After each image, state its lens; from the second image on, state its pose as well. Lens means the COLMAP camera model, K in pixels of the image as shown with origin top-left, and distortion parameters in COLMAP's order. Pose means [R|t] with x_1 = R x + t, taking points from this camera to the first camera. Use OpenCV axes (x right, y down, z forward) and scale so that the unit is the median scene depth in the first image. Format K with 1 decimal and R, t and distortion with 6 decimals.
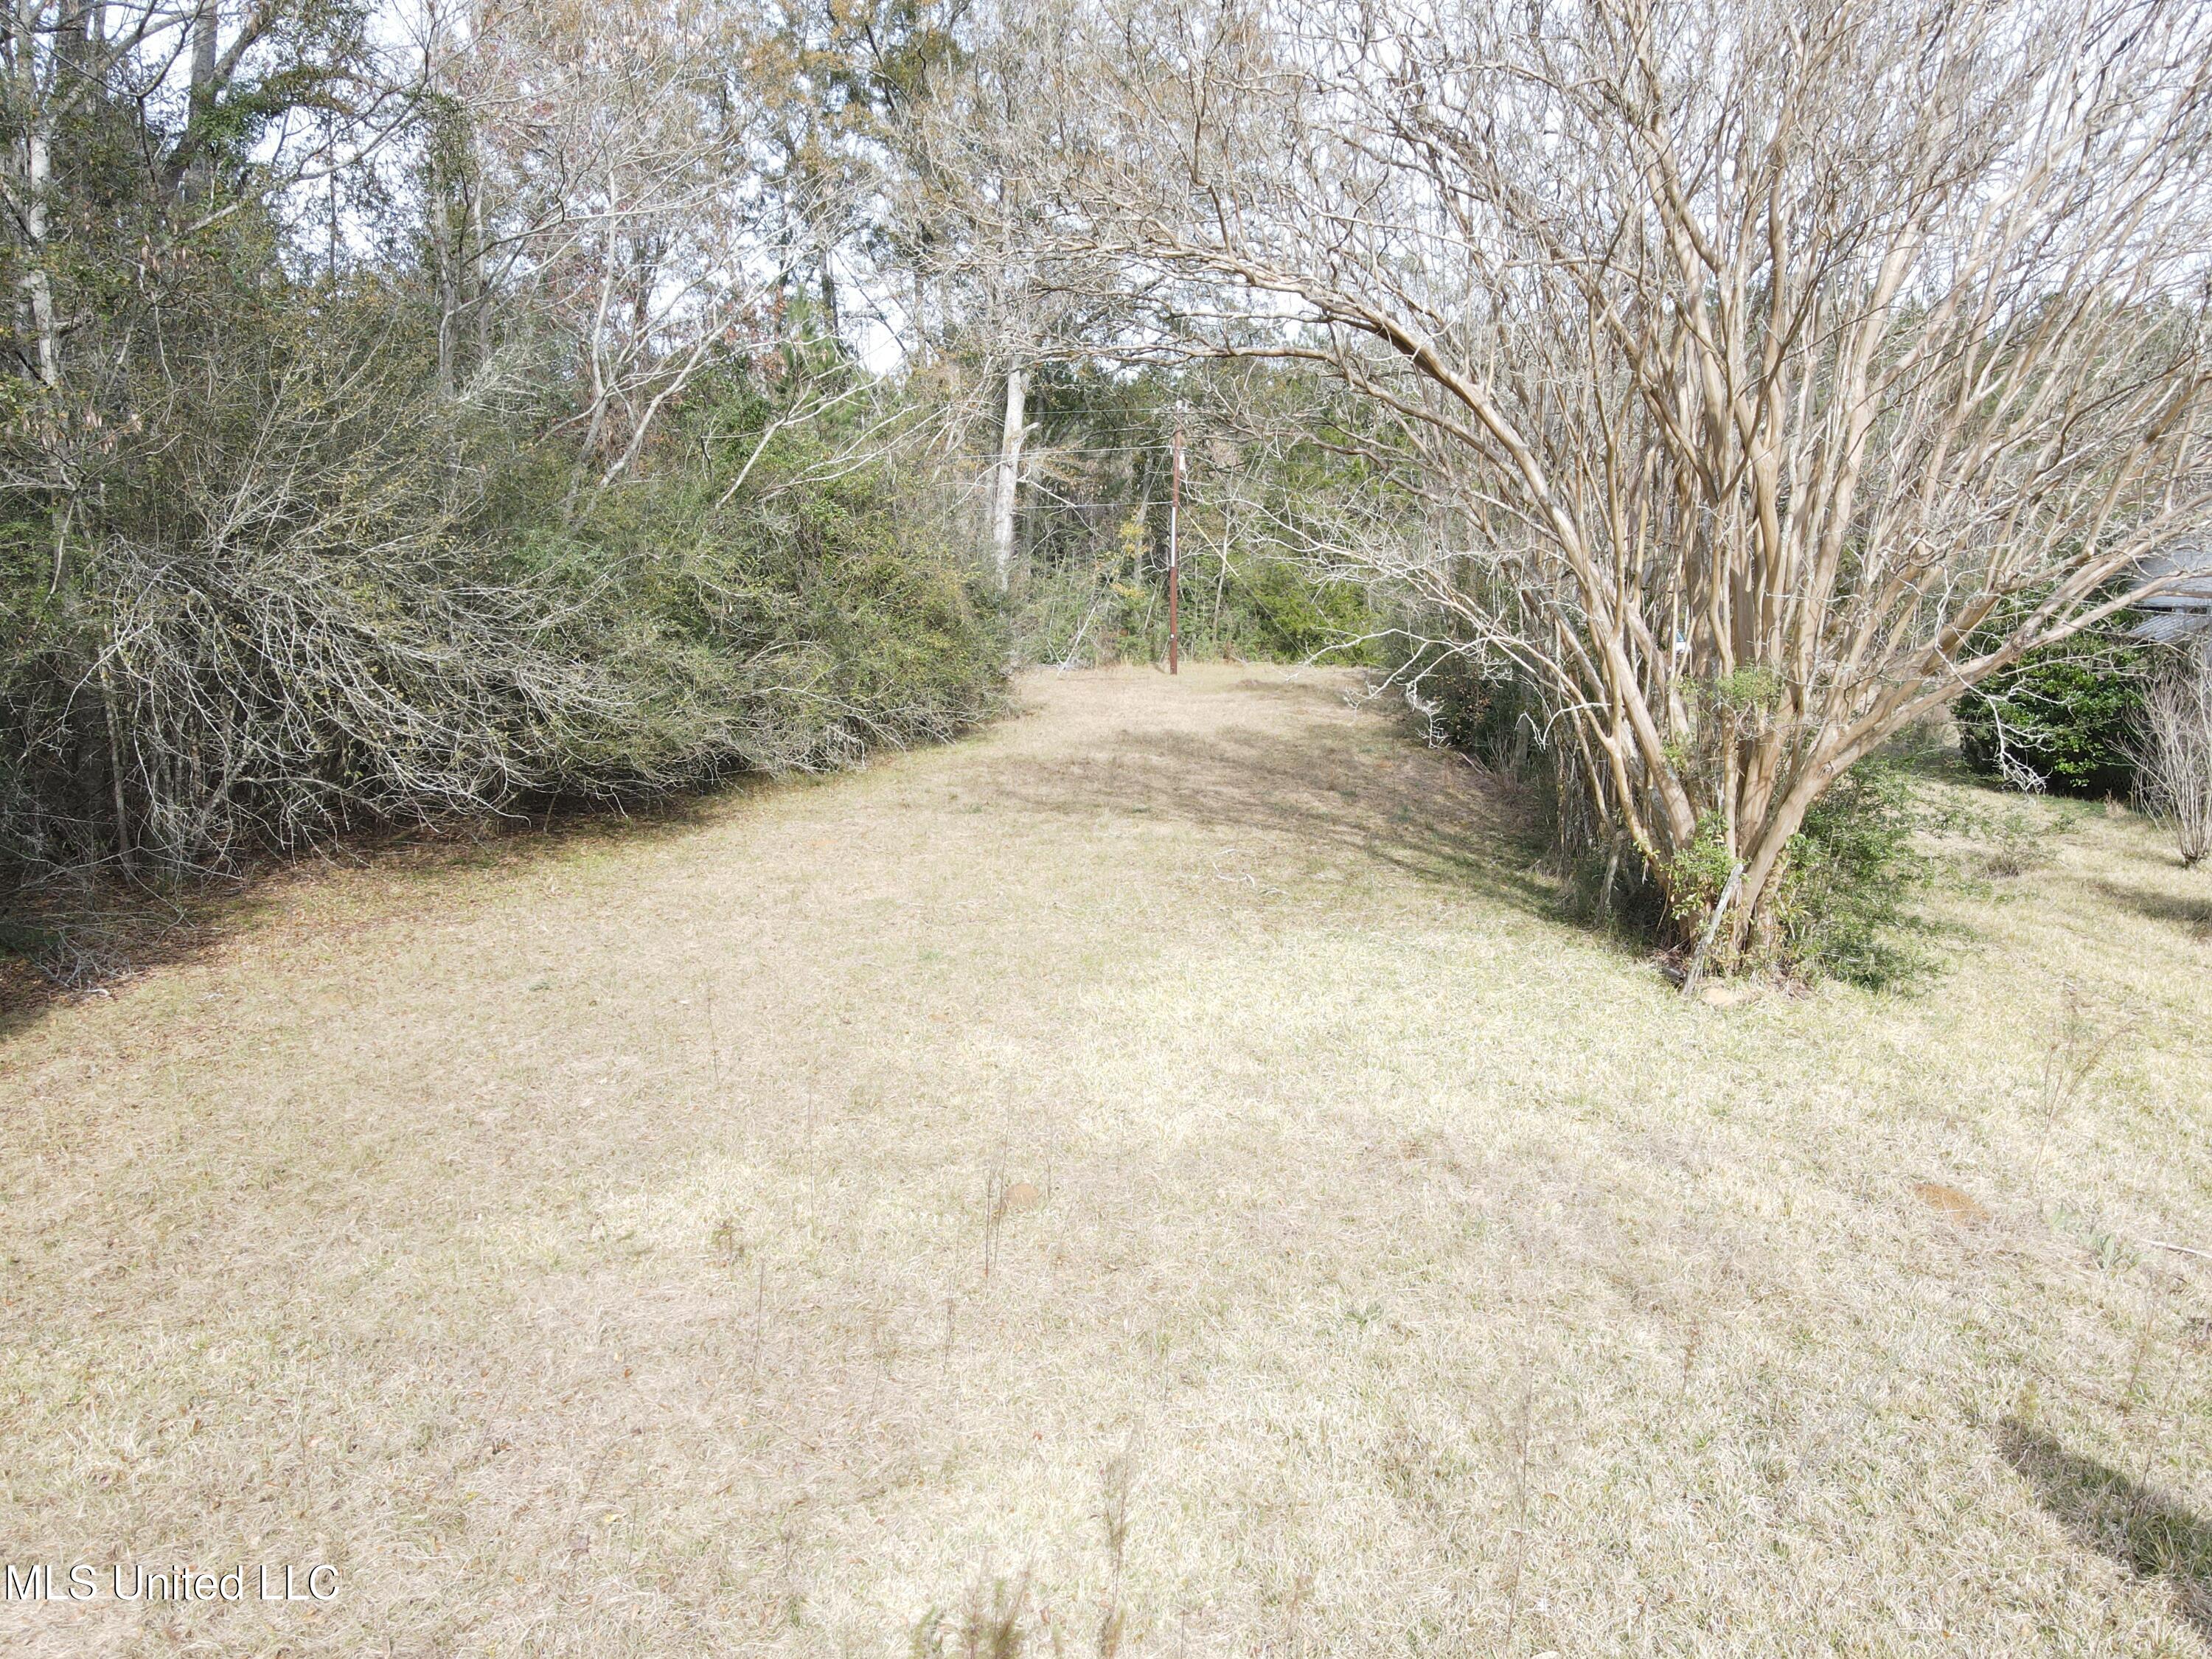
lens RADIAL K [[1563.1, 0, 1101.8], [0, 1563.1, 836.0], [0, 0, 1]] dist [0.000788, 0.015113]
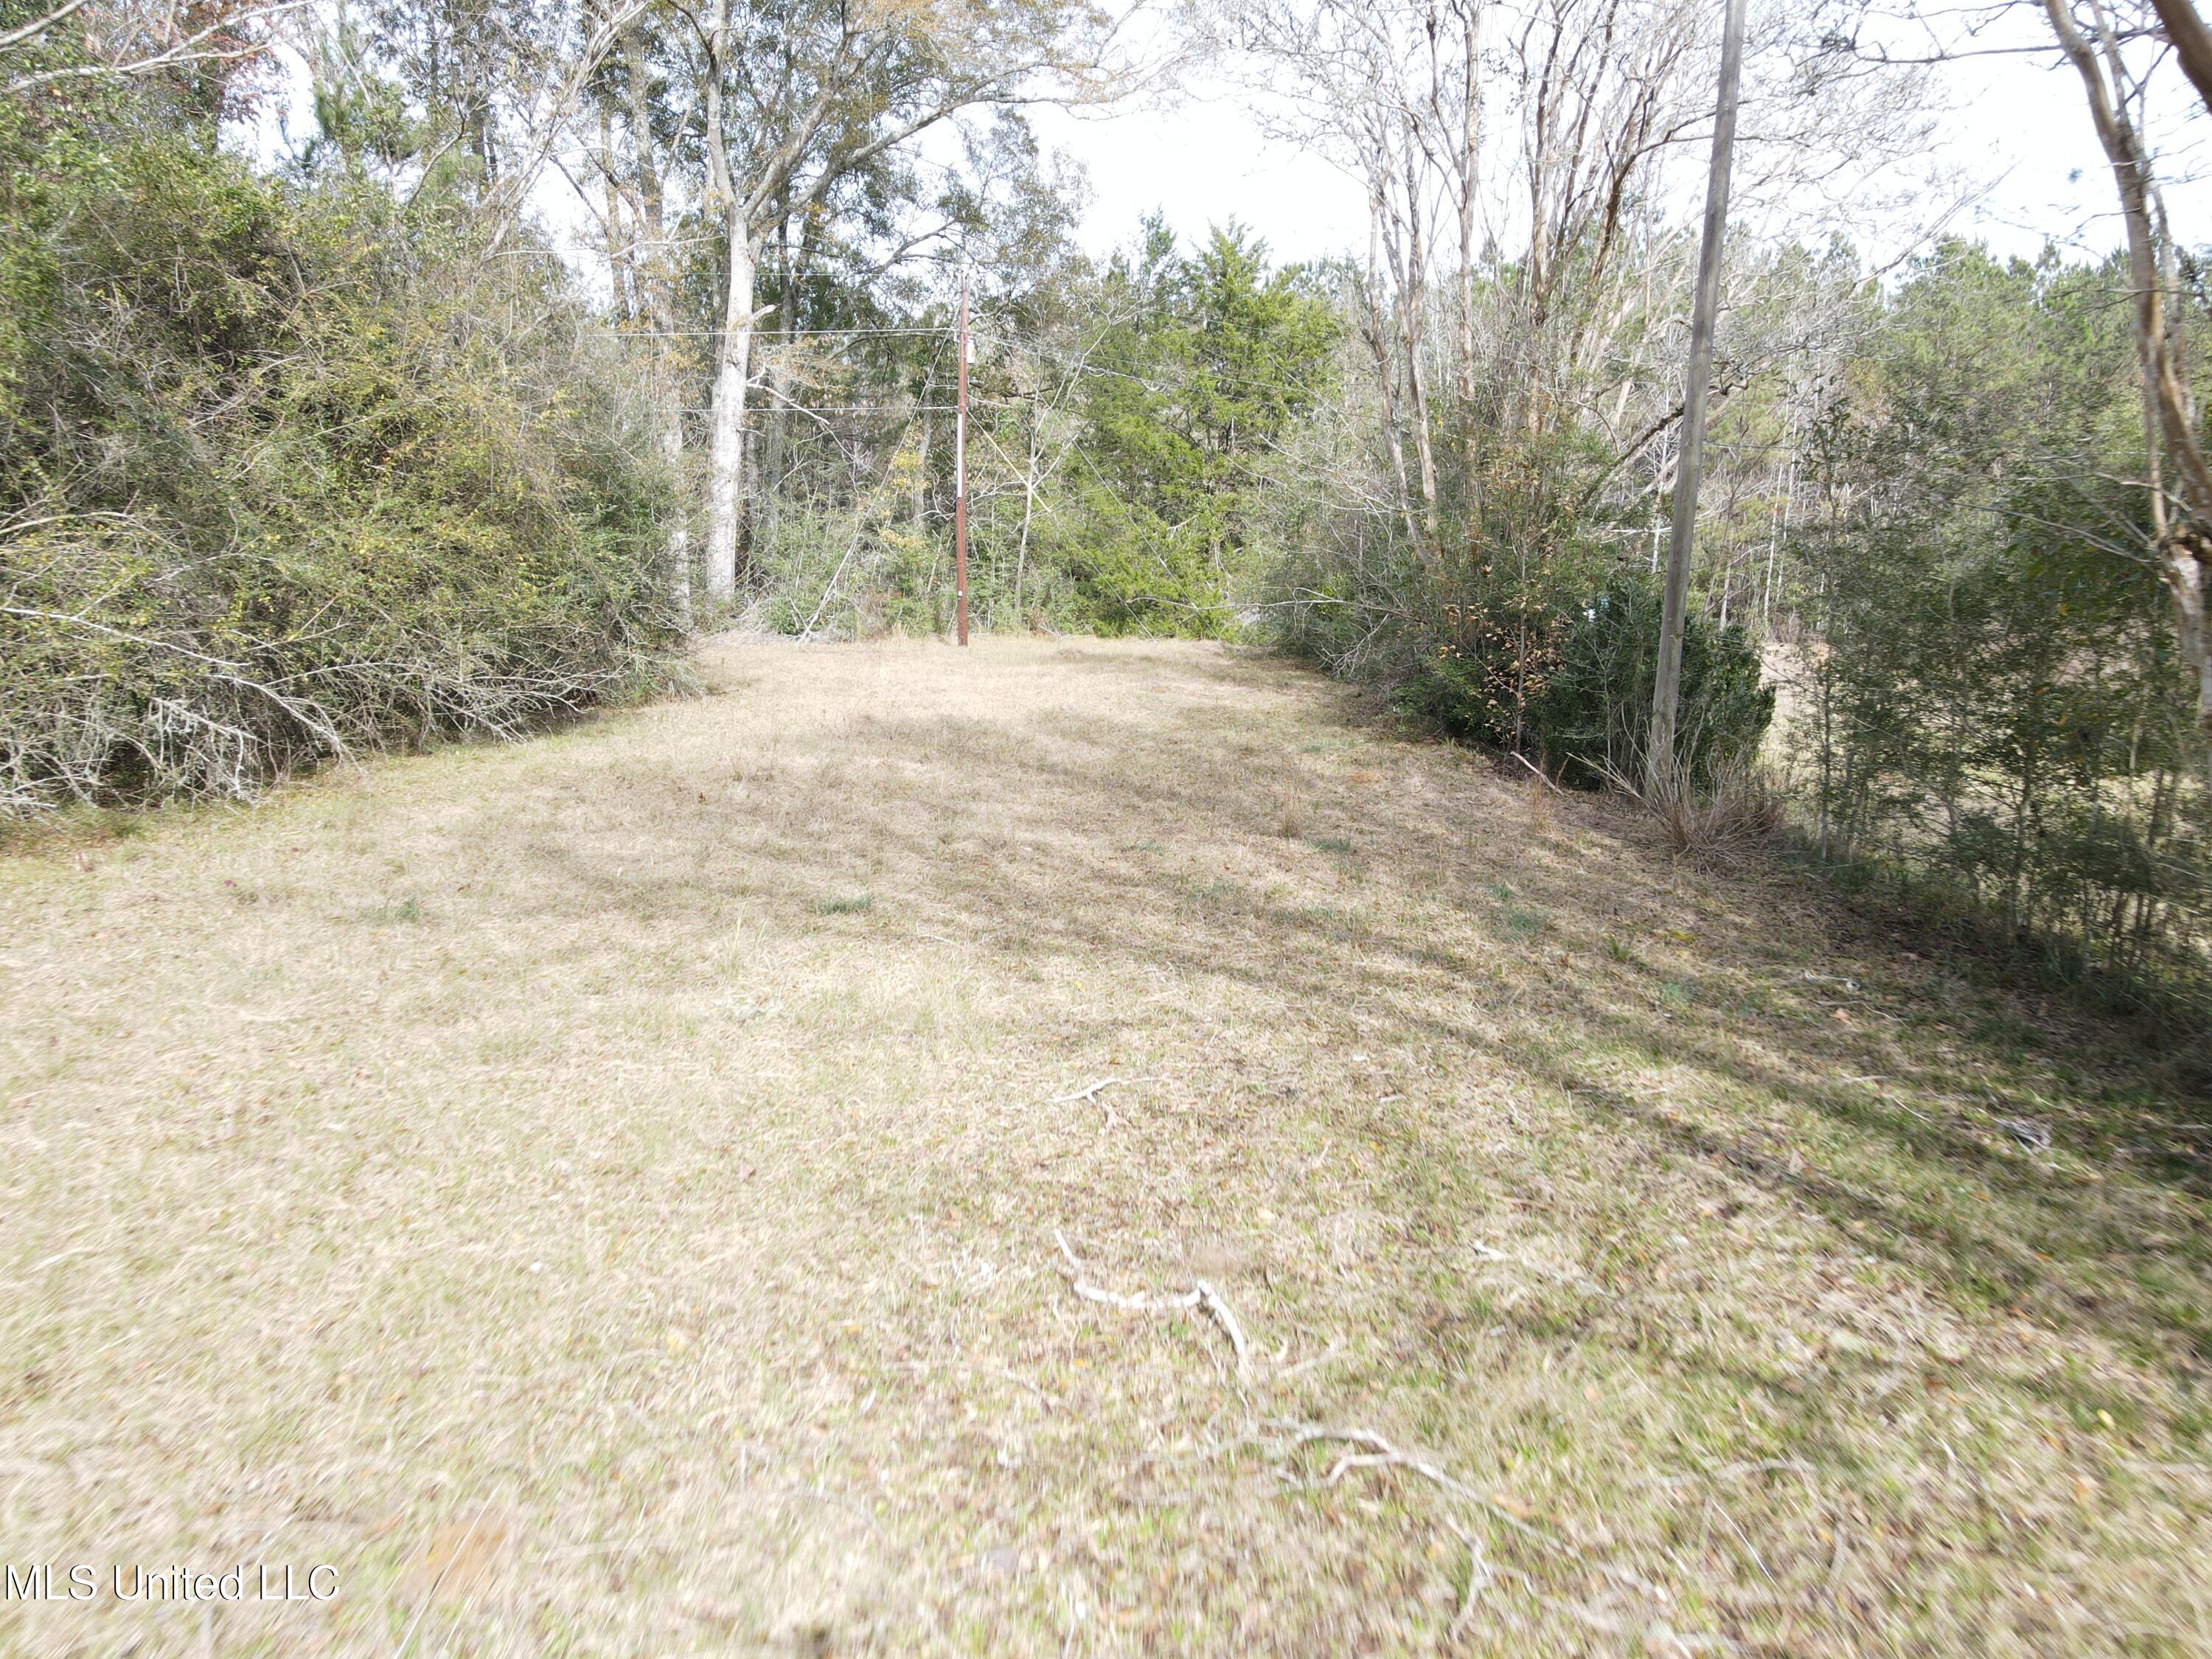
lens RADIAL K [[1563.1, 0, 1114.4], [0, 1563.1, 834.7], [0, 0, 1]] dist [0.000788, 0.015113]
pose [[0.990923, -0.011795, 0.133916, 0.016116], [0.012006, 0.999928, -0.000773, -0.013630], [-0.133897, 0.002374, 0.990992, 0.250928]]
